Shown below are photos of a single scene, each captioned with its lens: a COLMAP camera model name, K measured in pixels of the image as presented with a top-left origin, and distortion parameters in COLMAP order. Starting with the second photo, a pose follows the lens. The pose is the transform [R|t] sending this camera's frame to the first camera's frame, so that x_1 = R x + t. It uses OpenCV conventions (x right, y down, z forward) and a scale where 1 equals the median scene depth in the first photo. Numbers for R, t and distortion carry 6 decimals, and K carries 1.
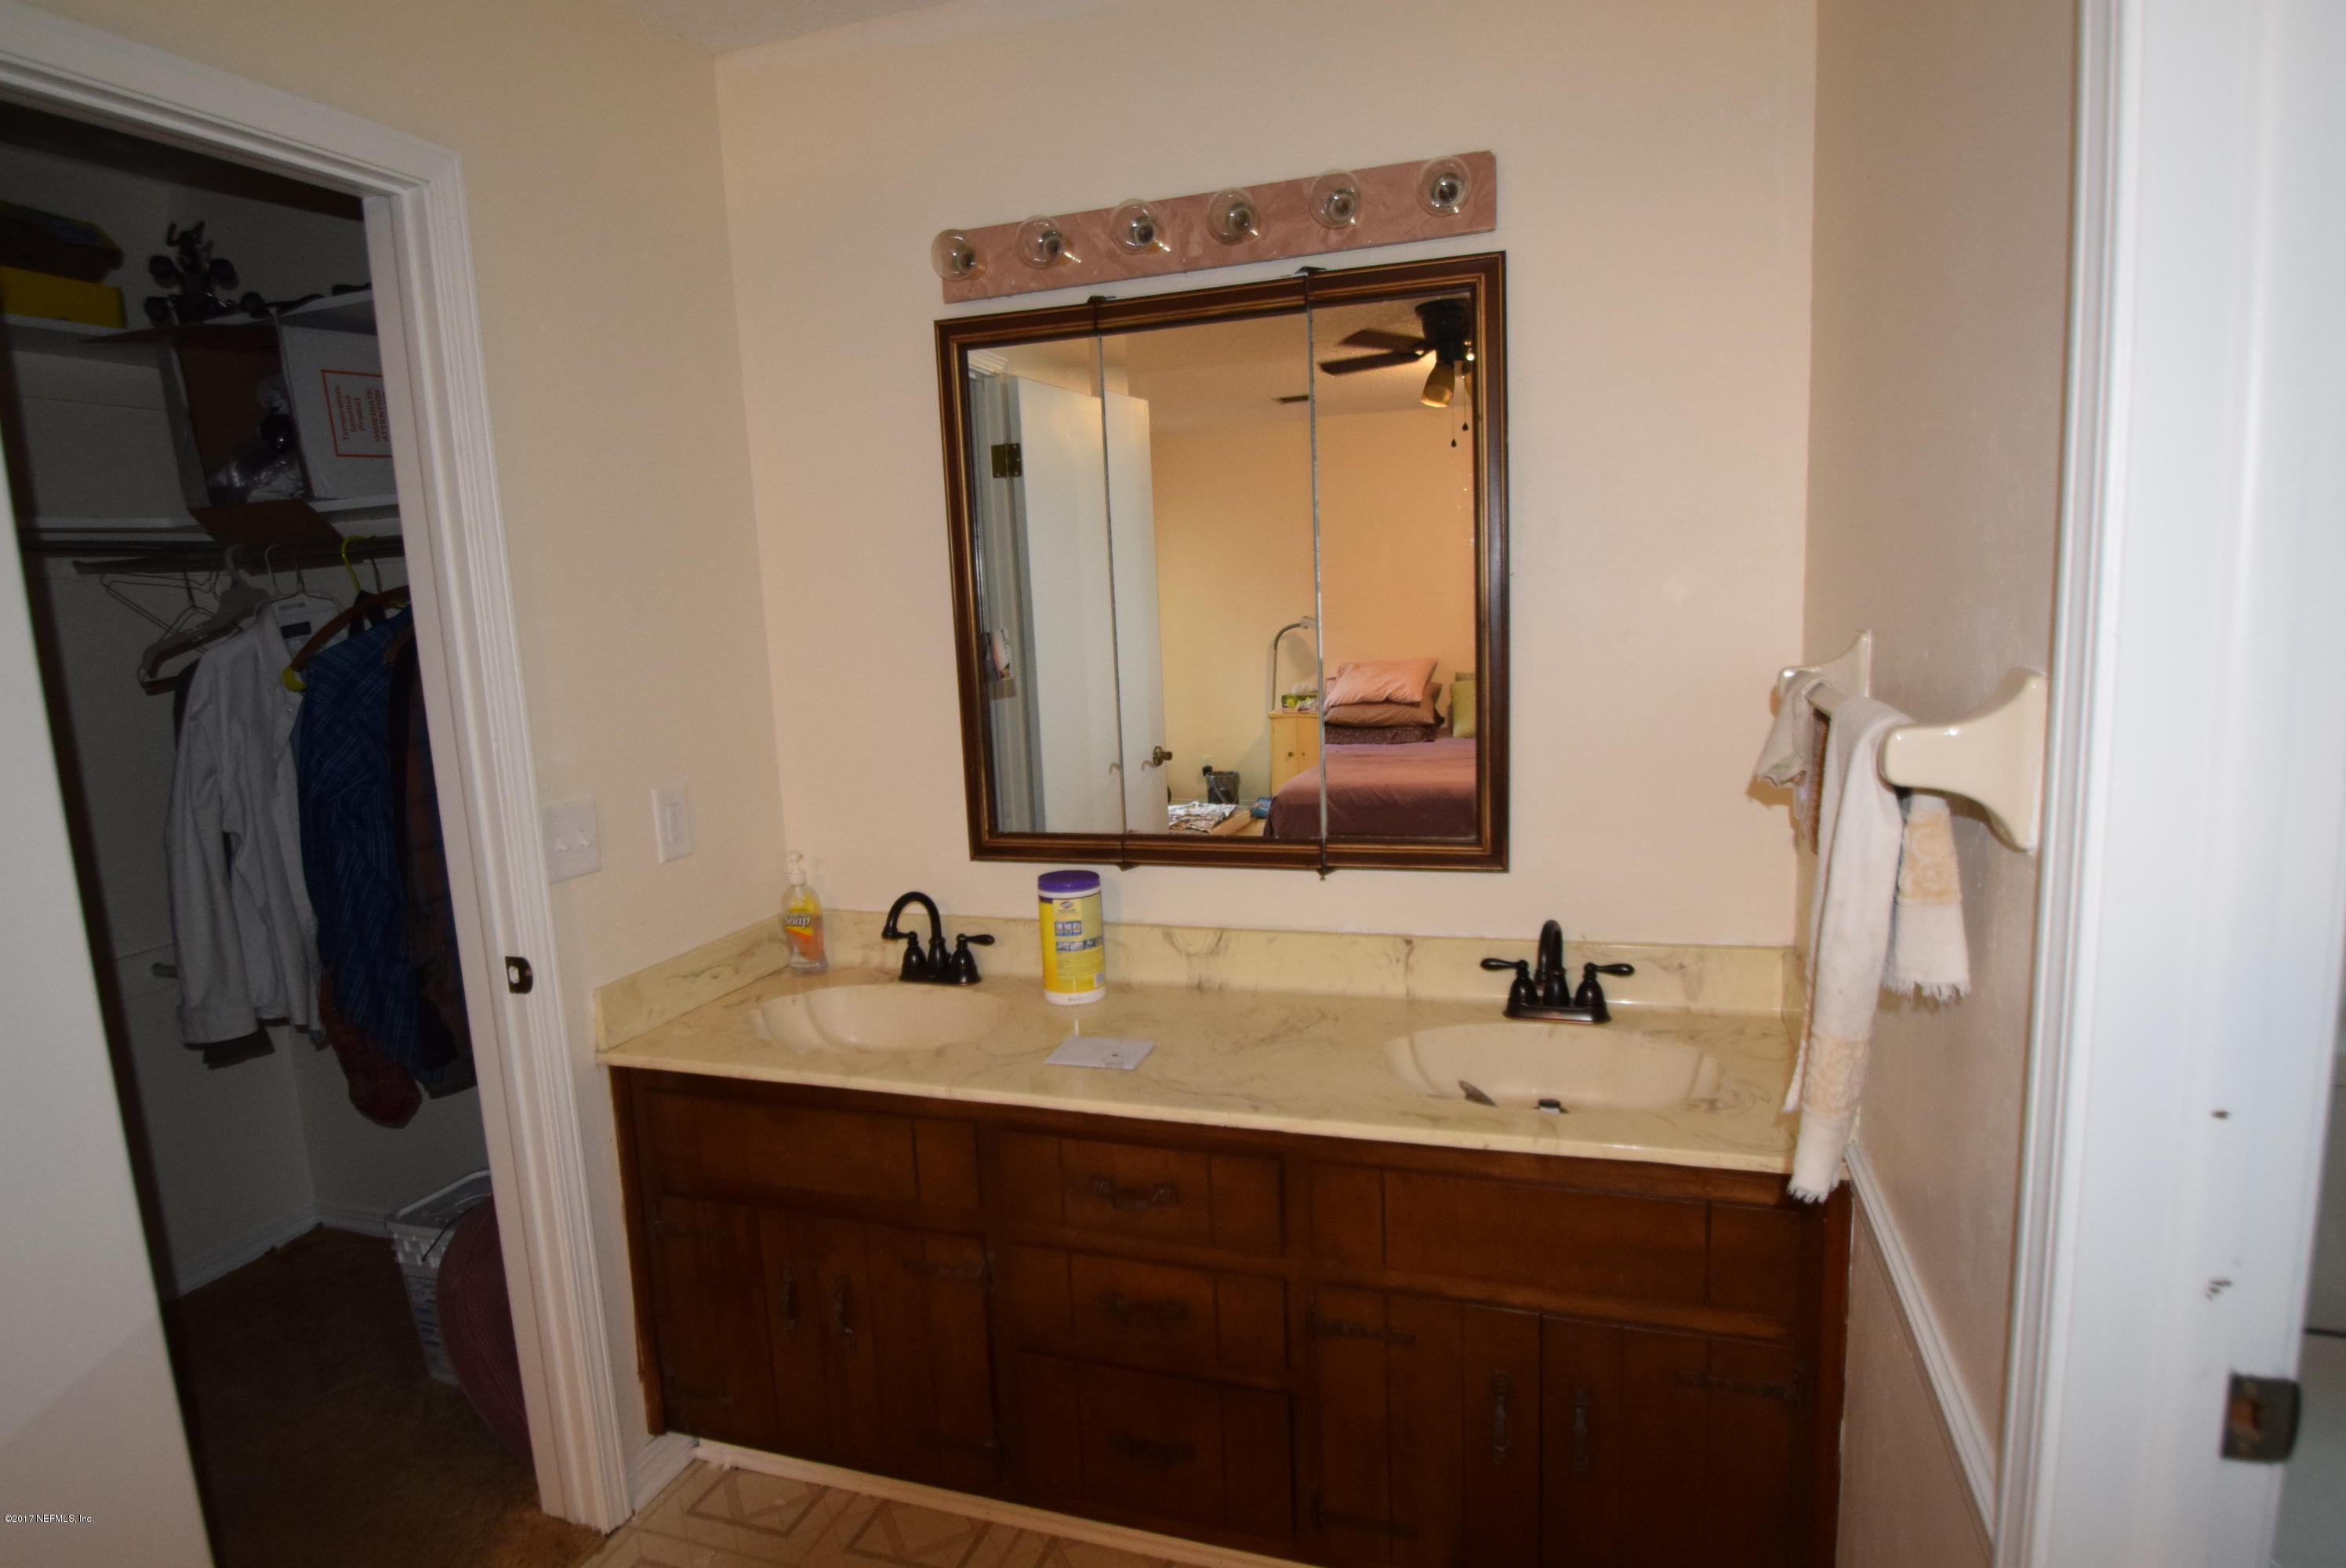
lens RADIAL K [[1319.5, 0, 1173.0], [0, 1319.5, 784.0], [0, 0, 1]] dist [-0.005561, 0.001507]
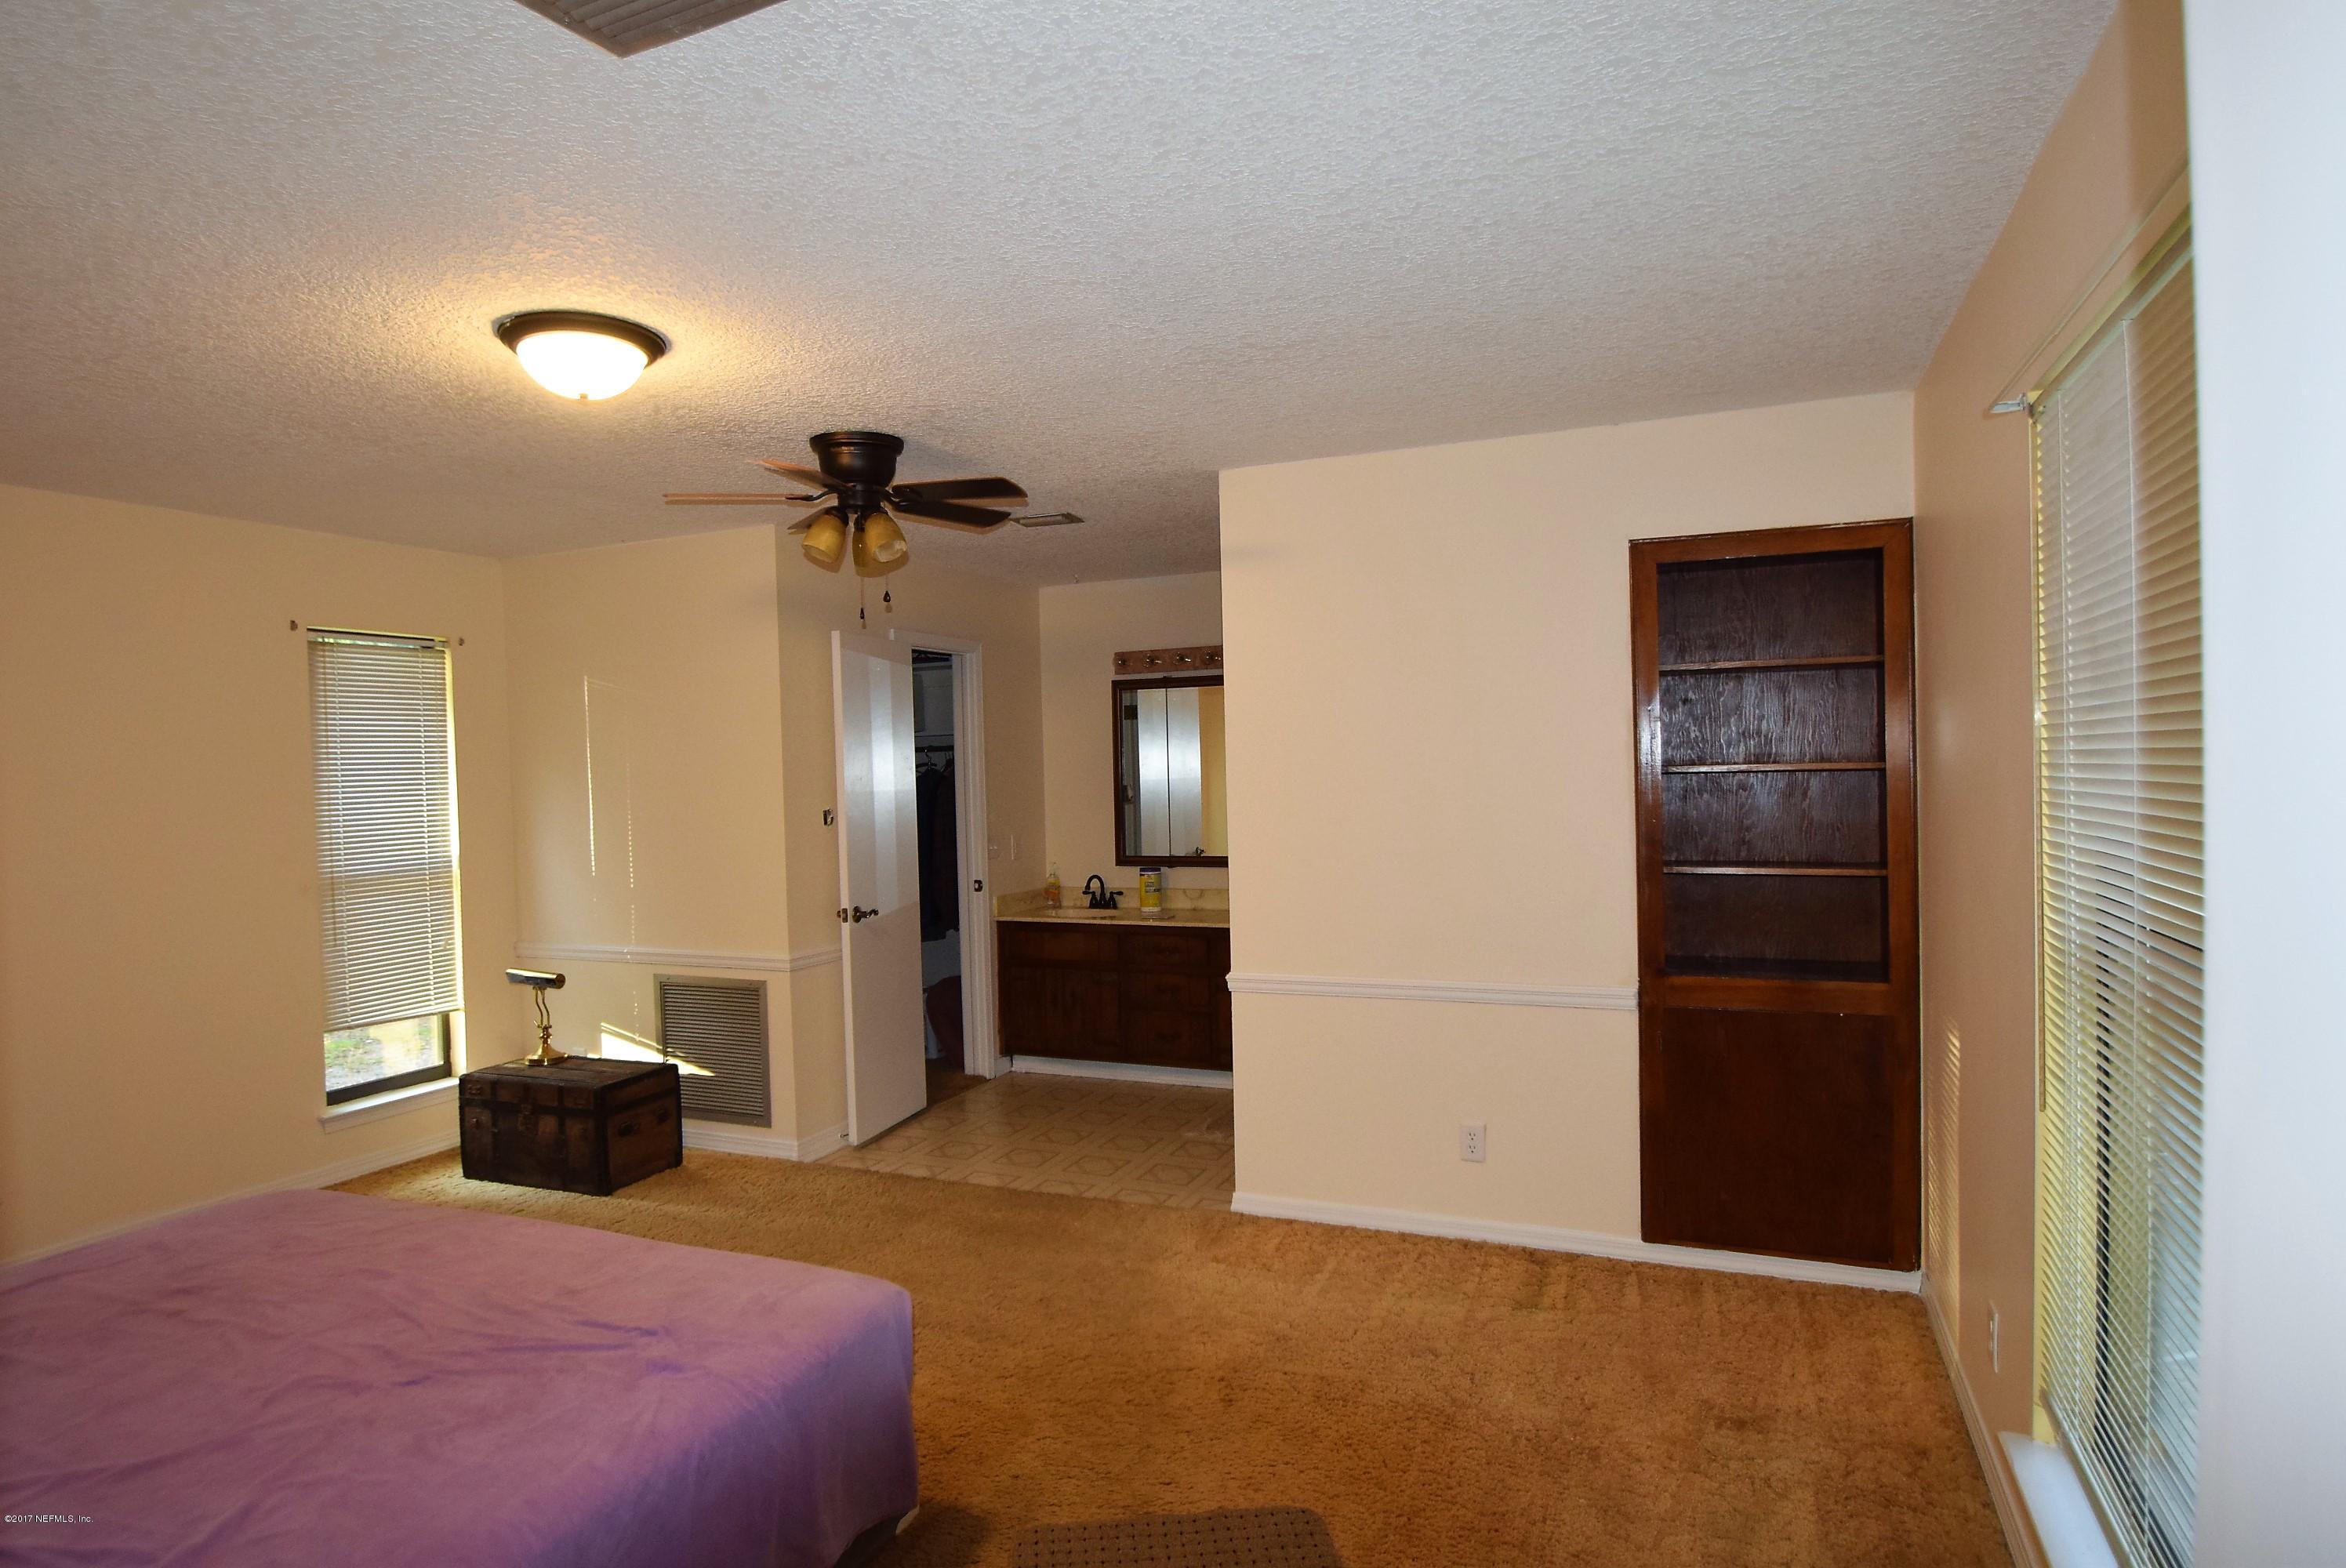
lens RADIAL K [[1319.5, 0, 1173.0], [0, 1319.5, 784.0], [0, 0, 1]] dist [-0.005561, 0.001507]
pose [[0.996129, 0.023604, -0.084678, 0.218349], [-0.035095, 0.989964, -0.136891, 0.290043], [0.080597, 0.139333, 0.986960, -1.946713]]
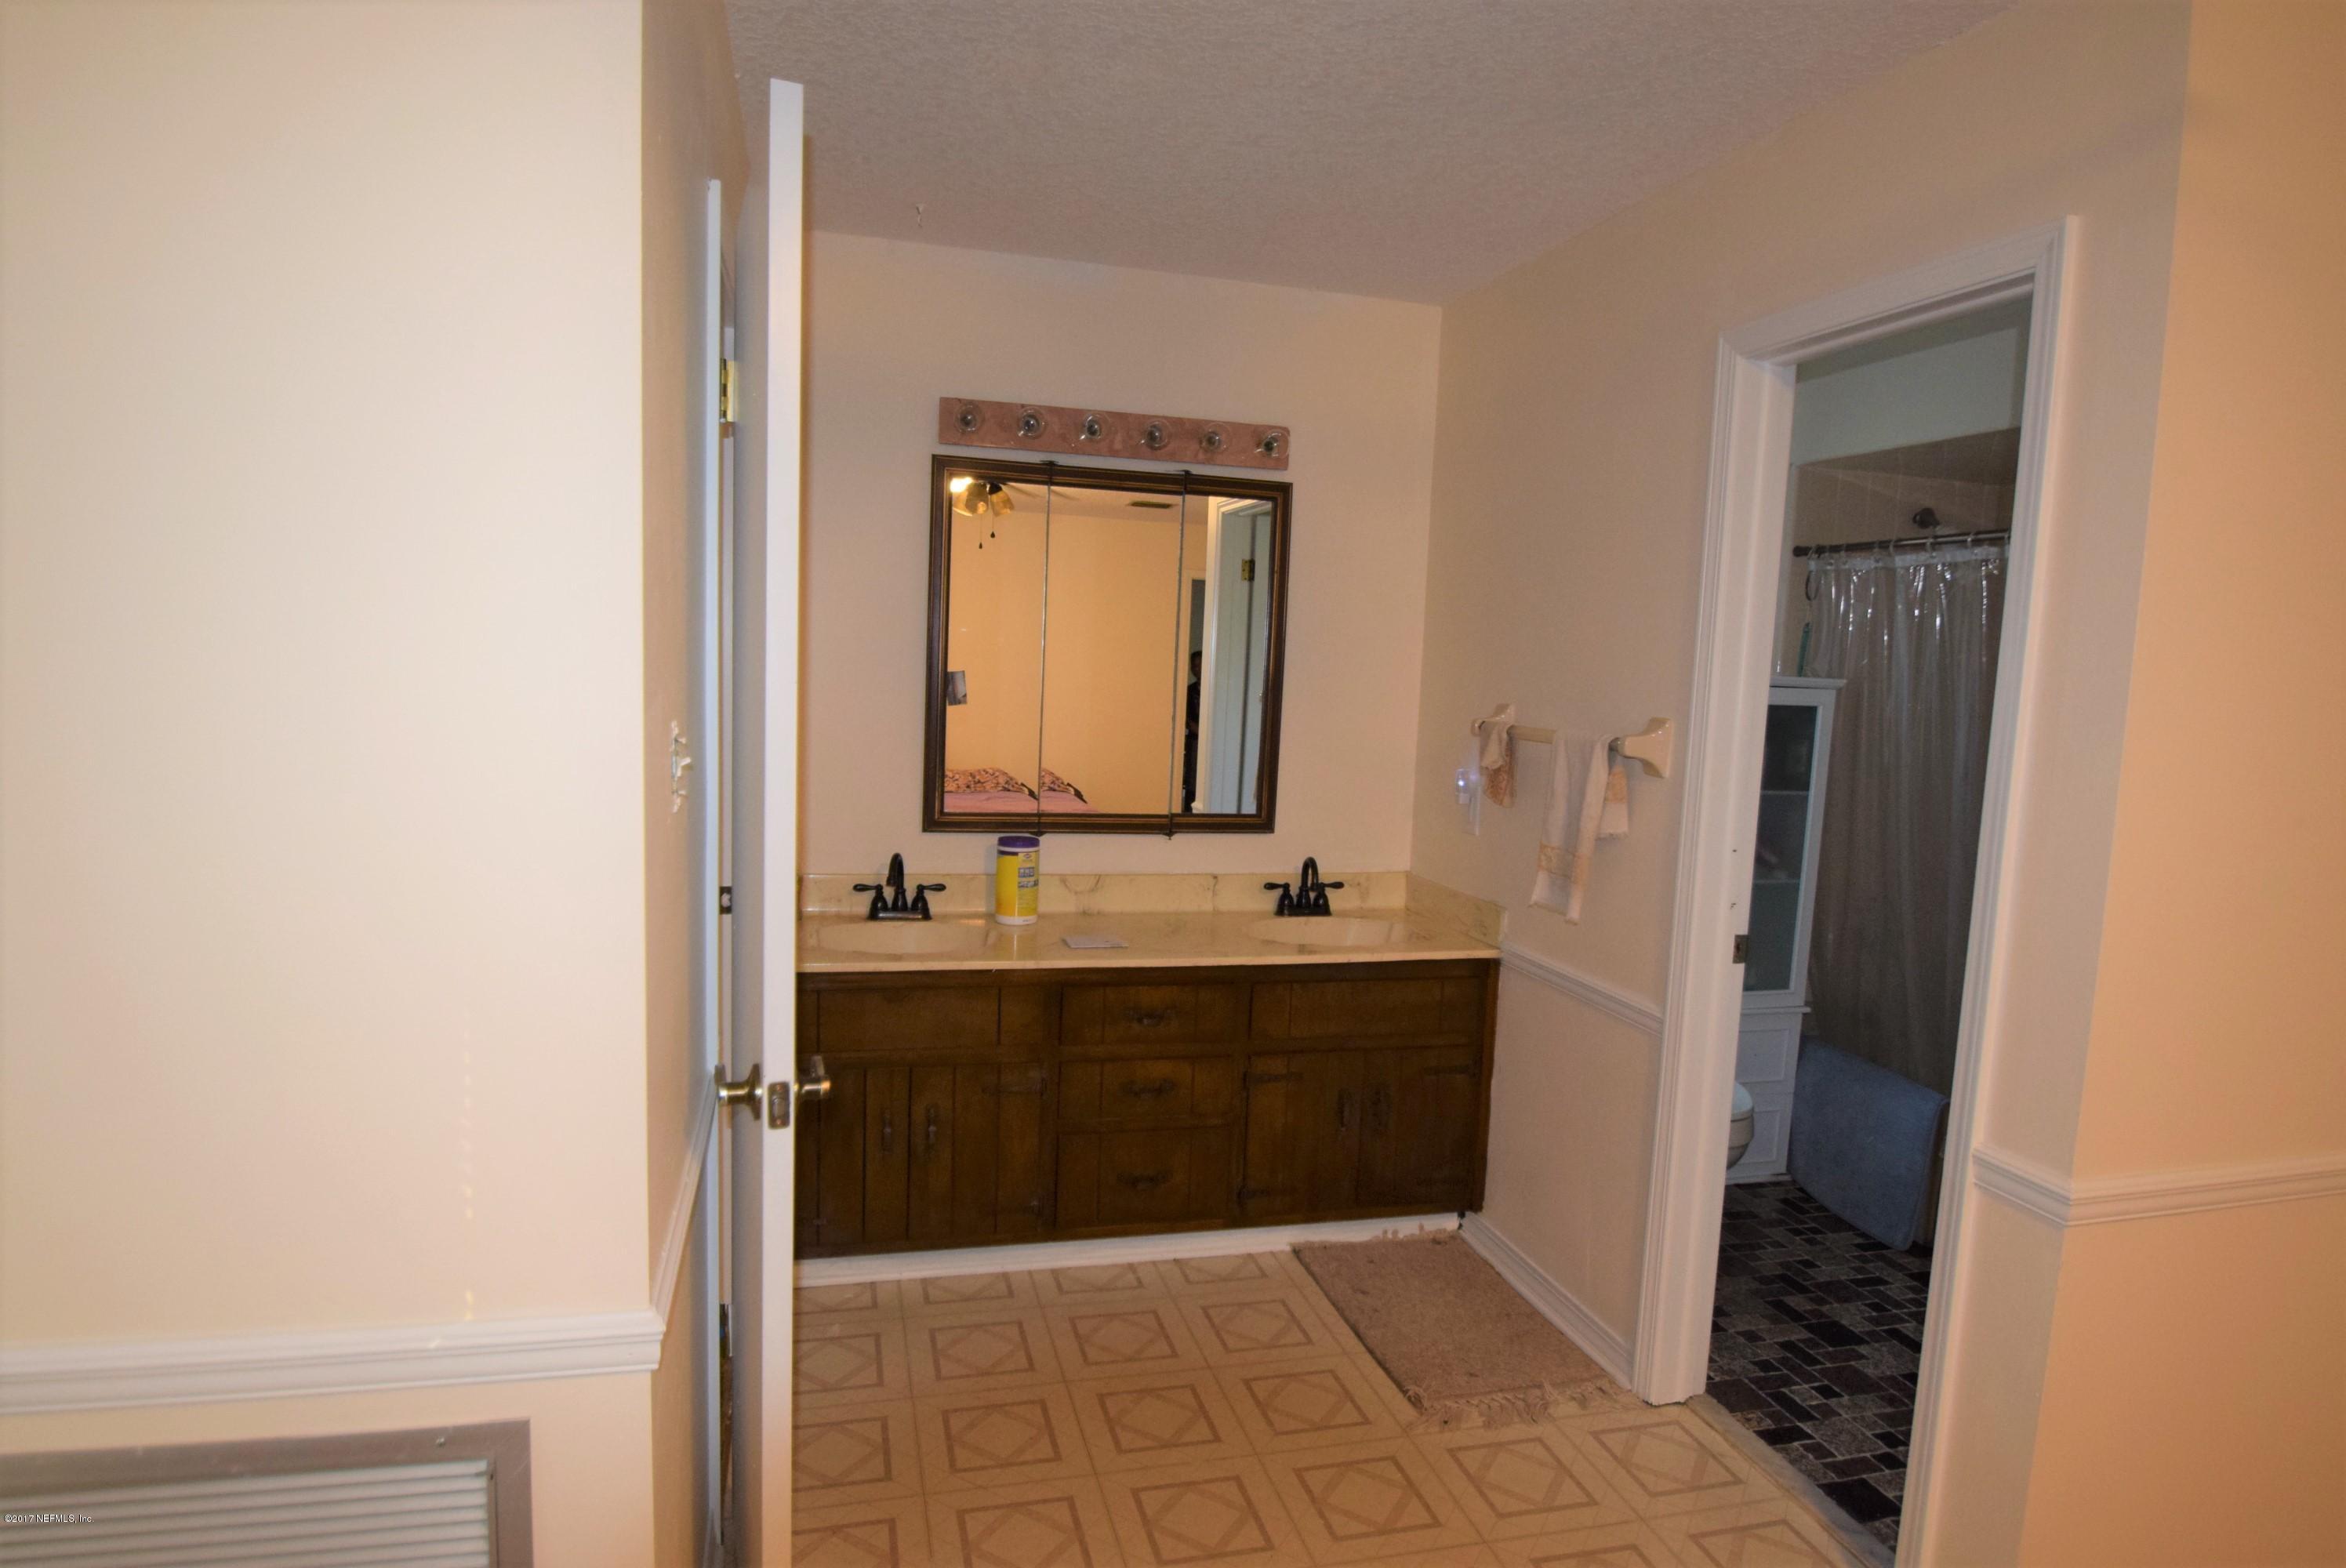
lens RADIAL K [[1319.5, 0, 1173.0], [0, 1319.5, 784.0], [0, 0, 1]] dist [-0.005561, 0.001507]
pose [[0.820361, 0.028099, 0.571155, -0.804316], [0.003259, 0.998546, -0.053807, 0.090872], [-0.571836, 0.046003, 0.819077, -0.324415]]
